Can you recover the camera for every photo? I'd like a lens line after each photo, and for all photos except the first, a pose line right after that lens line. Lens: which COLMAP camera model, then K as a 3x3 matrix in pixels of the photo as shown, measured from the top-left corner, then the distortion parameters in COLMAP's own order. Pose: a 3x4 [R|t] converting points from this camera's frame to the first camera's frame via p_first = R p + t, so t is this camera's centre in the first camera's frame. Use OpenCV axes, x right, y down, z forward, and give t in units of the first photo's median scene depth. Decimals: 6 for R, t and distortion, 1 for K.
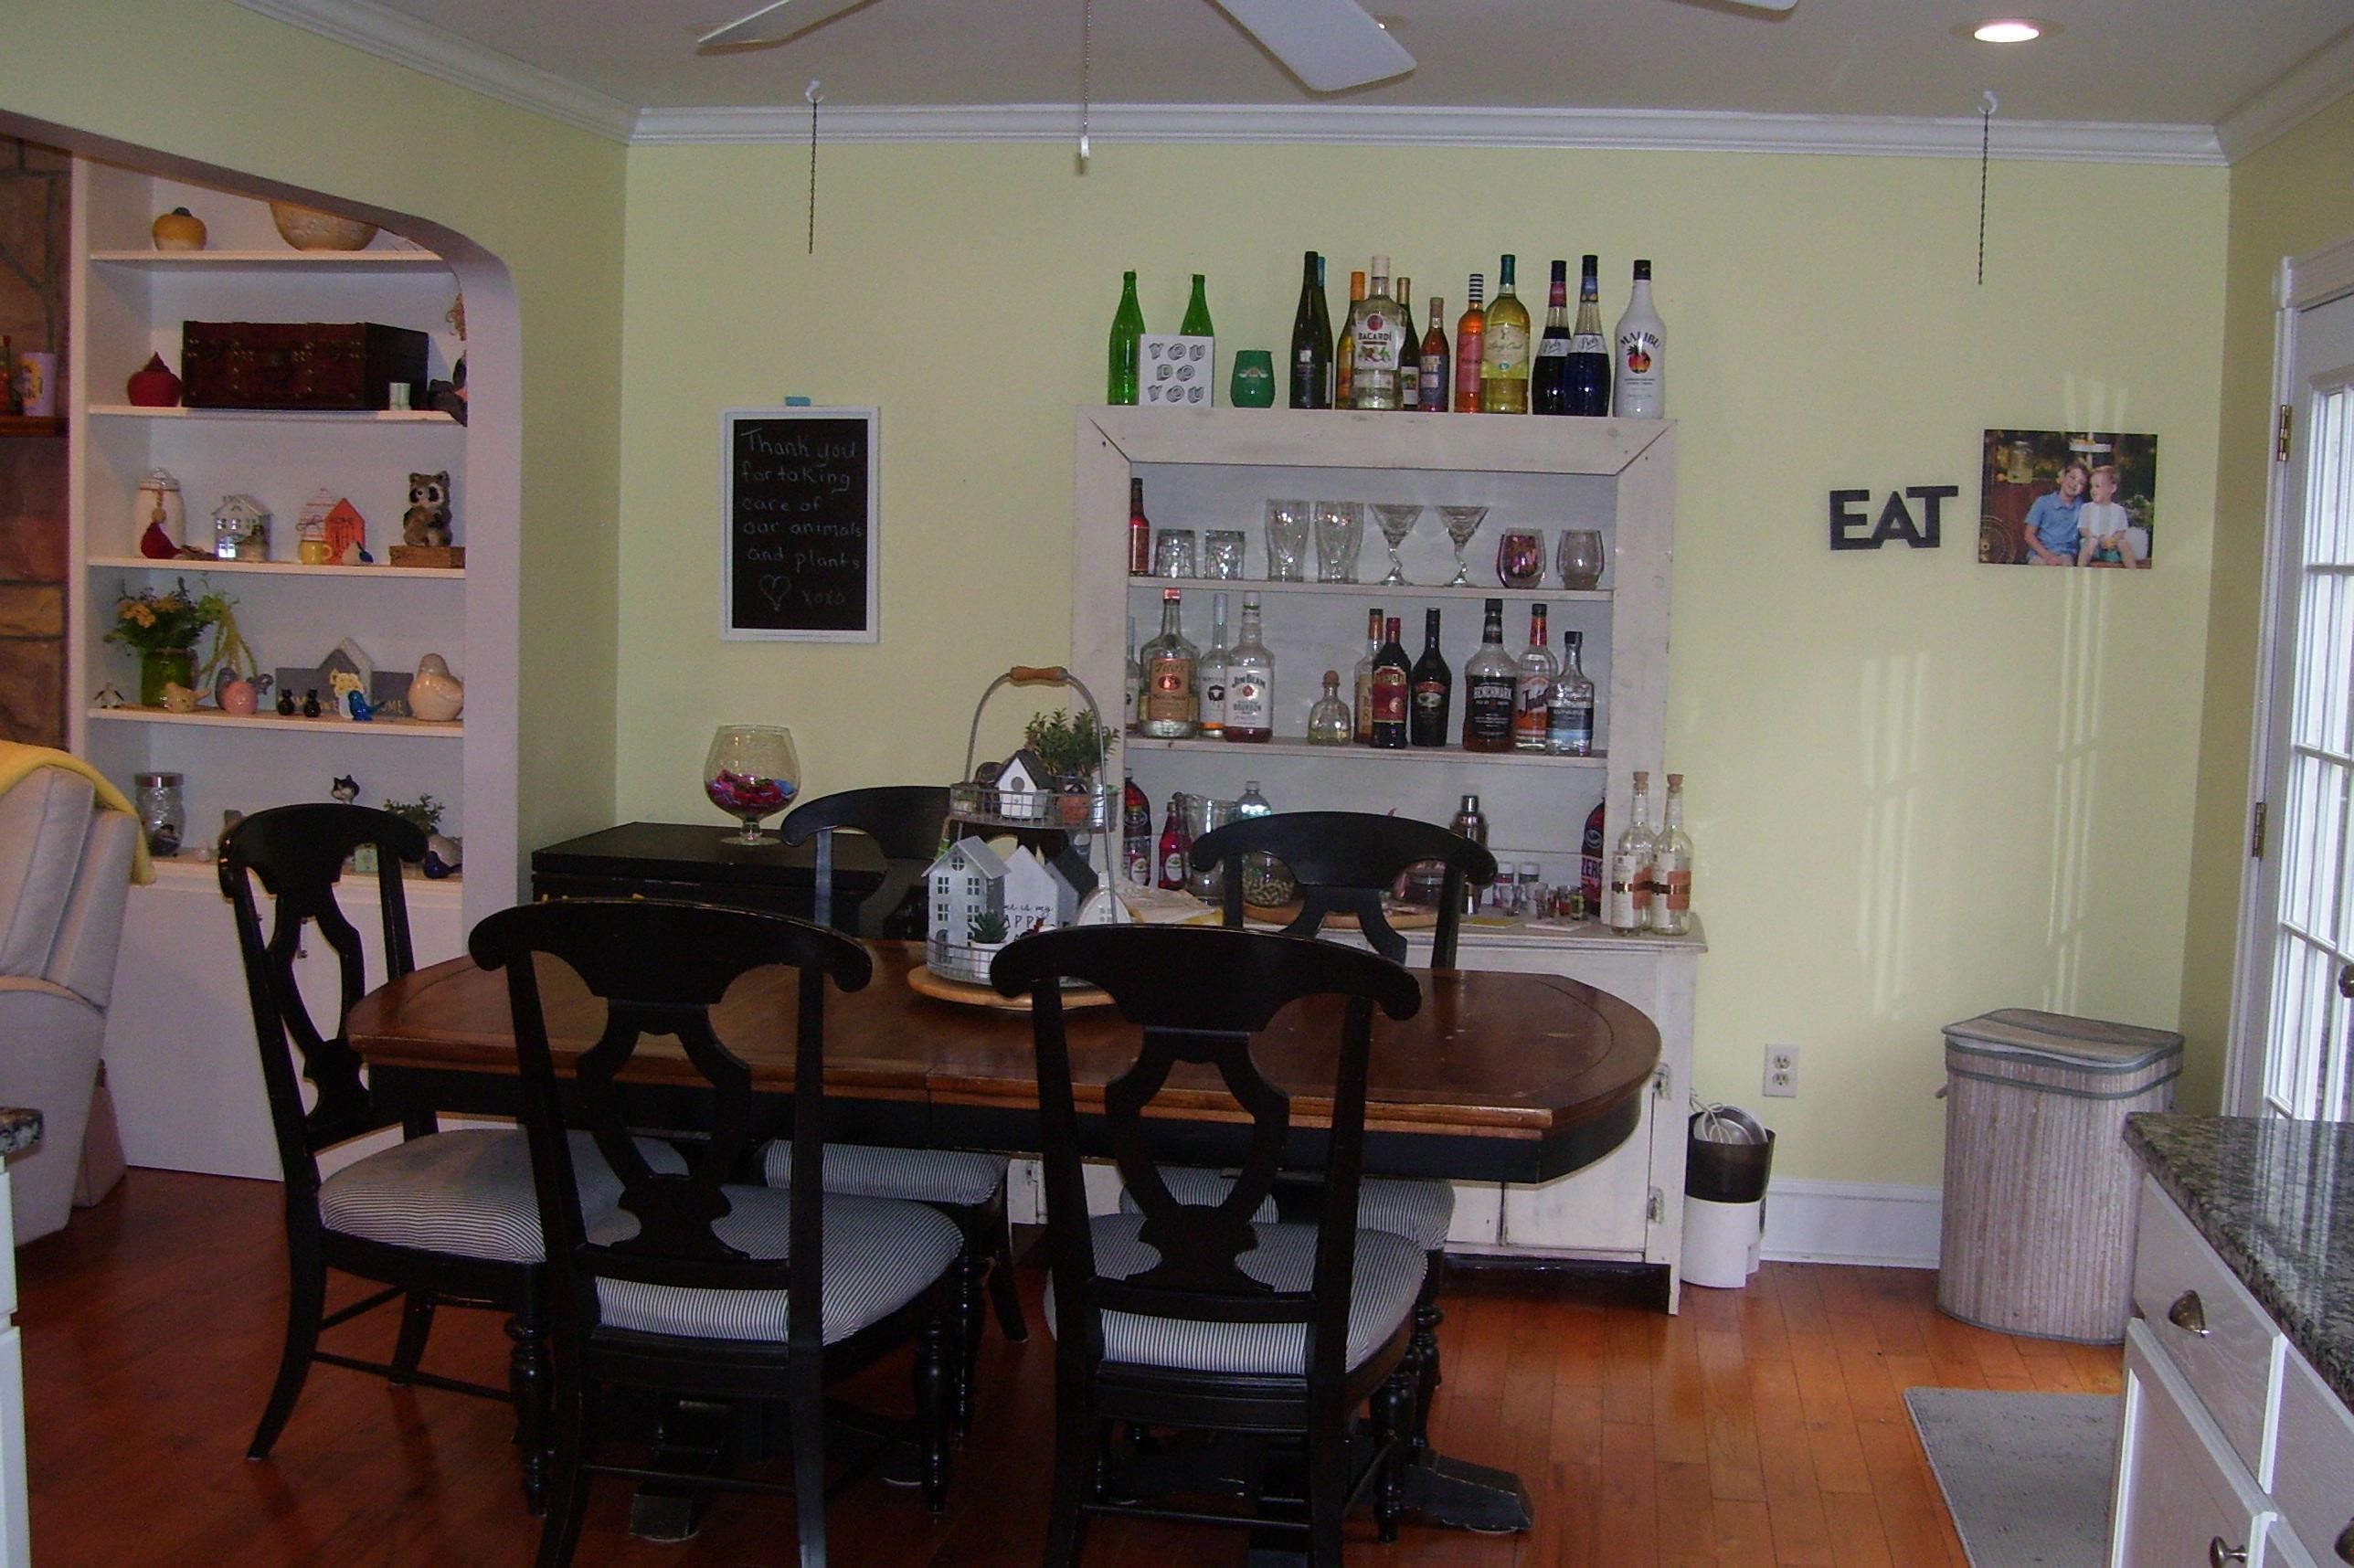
lens RADIAL K [[2548.7, 0, 1174.3], [0, 2548.7, 785.3], [0, 0, 1]] dist [-0.126818, 0.000000]
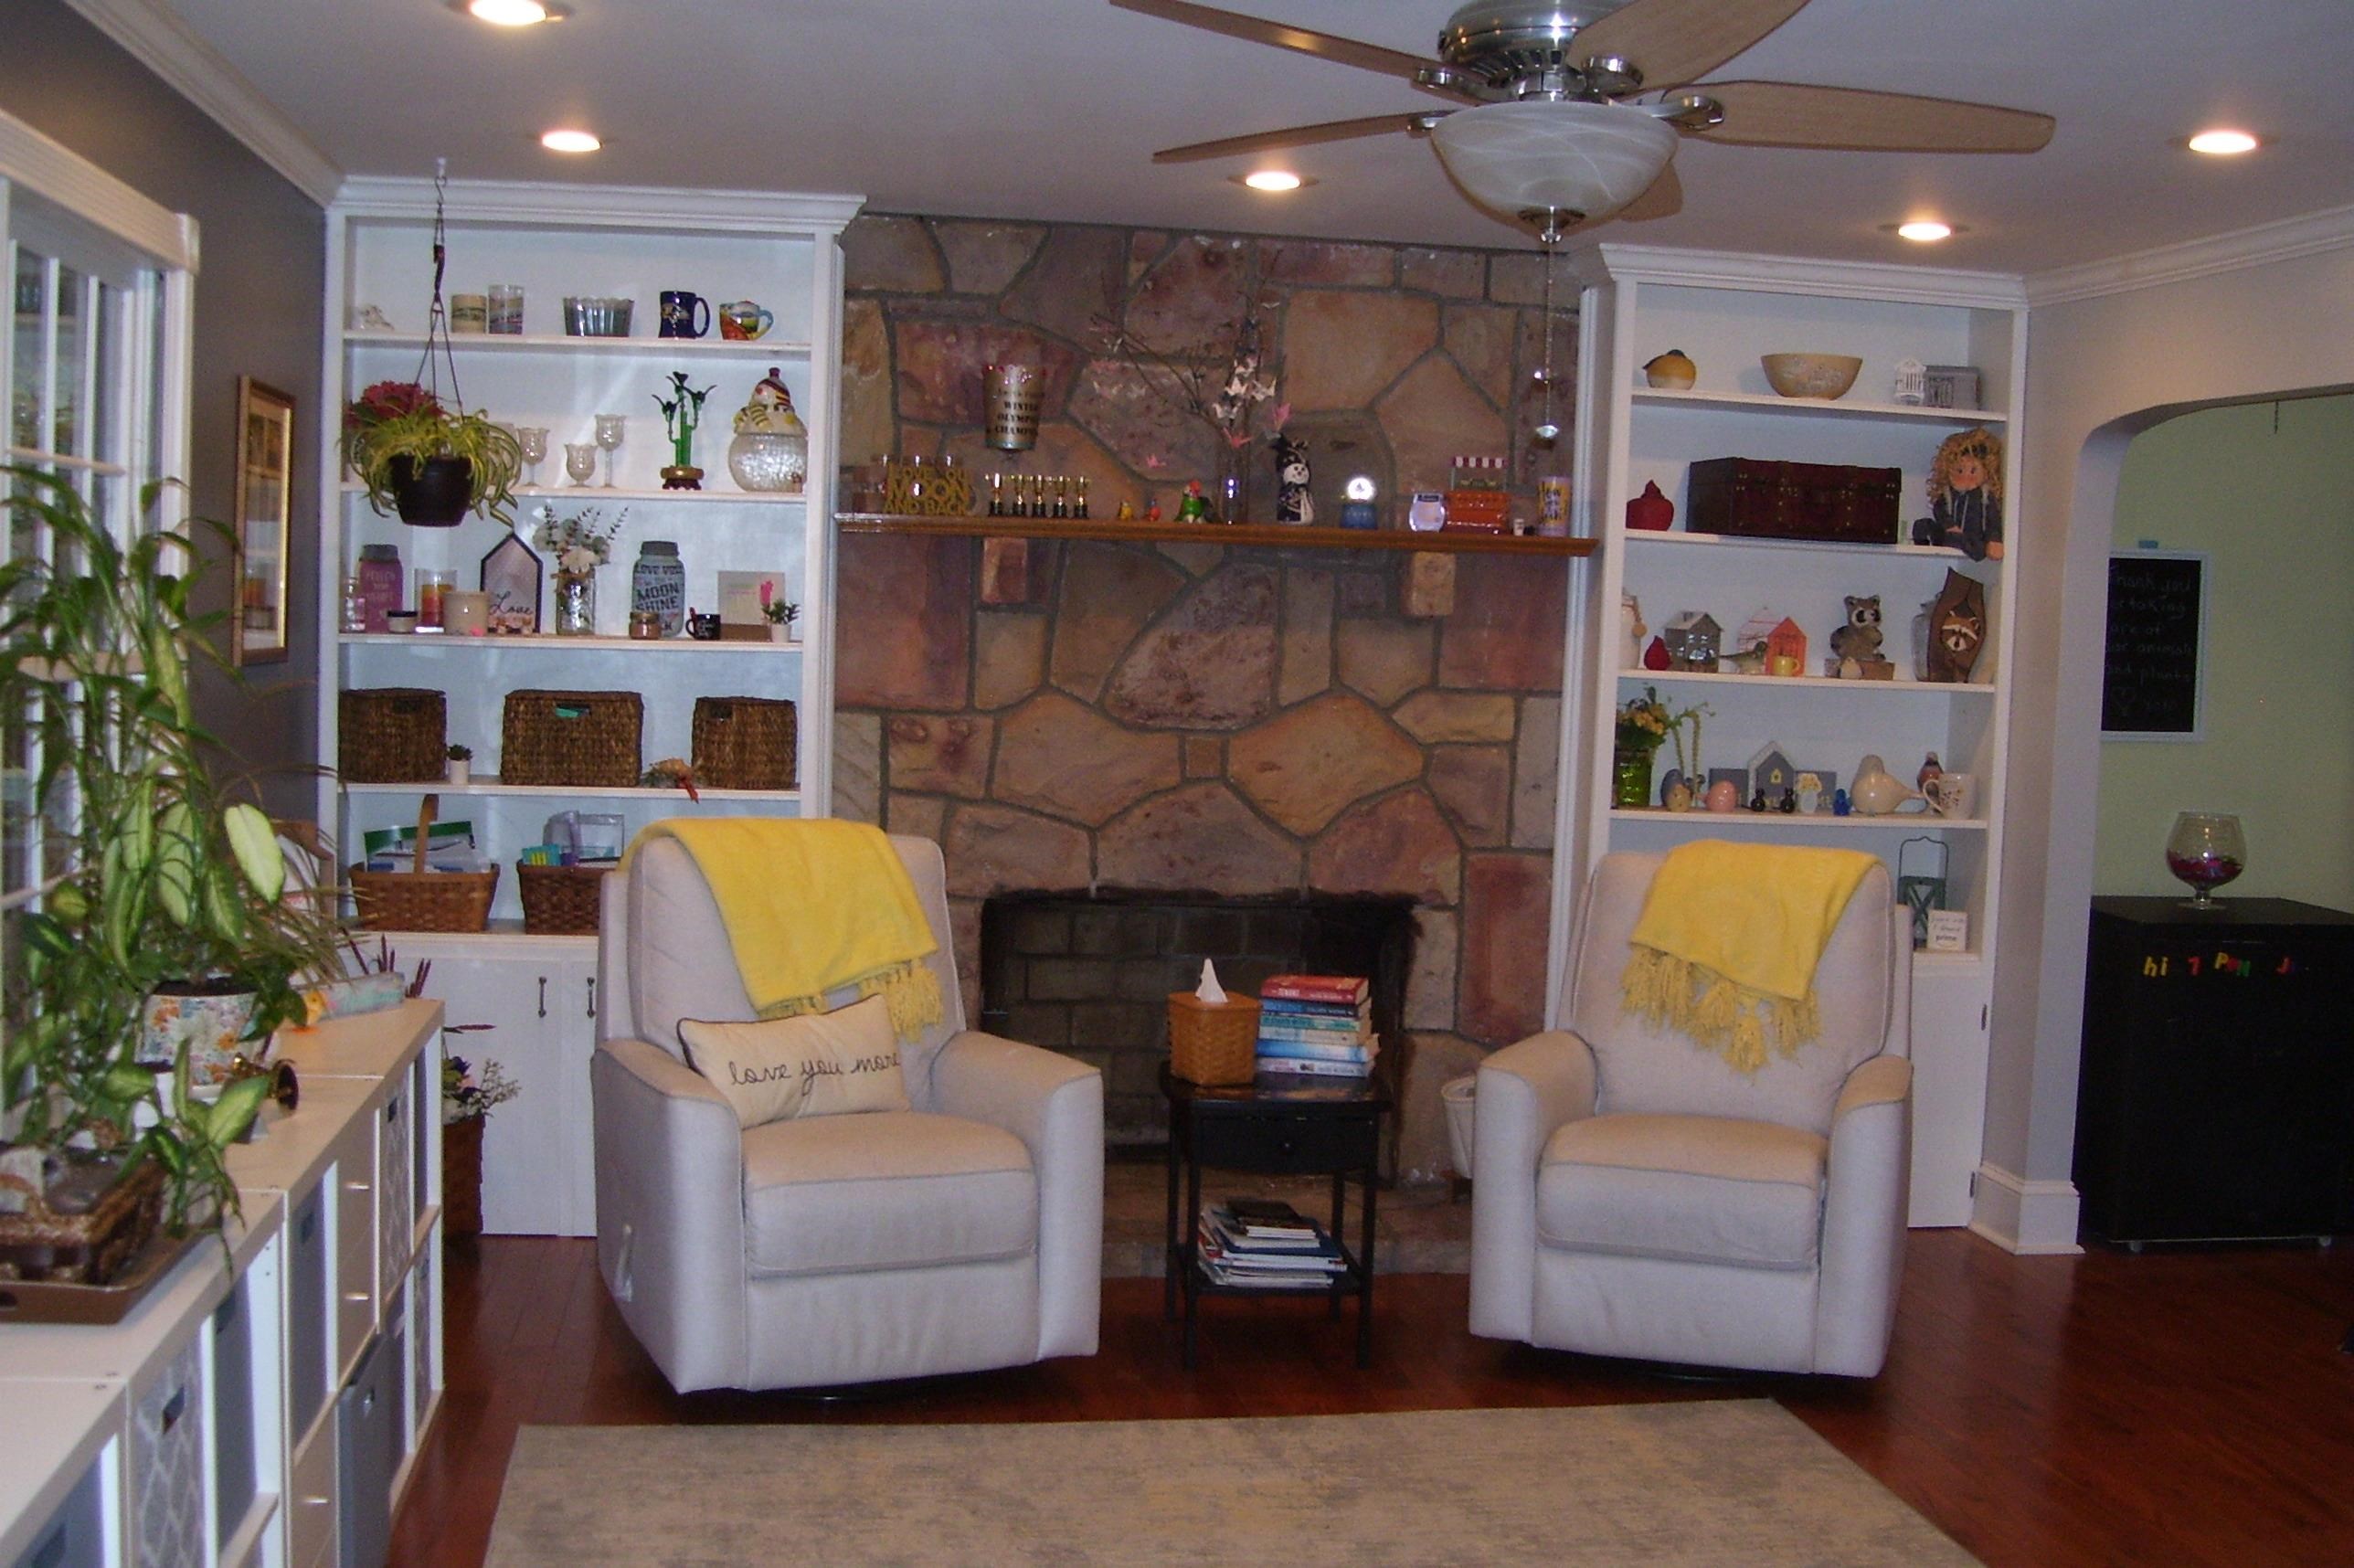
lens RADIAL K [[2548.7, 0, 1177.8], [0, 2548.7, 783.7], [0, 0, 1]] dist [-0.126818, 0.000000]
pose [[0.946592, -0.018262, 0.321916, -0.971337], [0.027800, 0.999299, -0.025057, -0.019696], [-0.321233, 0.032668, 0.946437, 0.020553]]
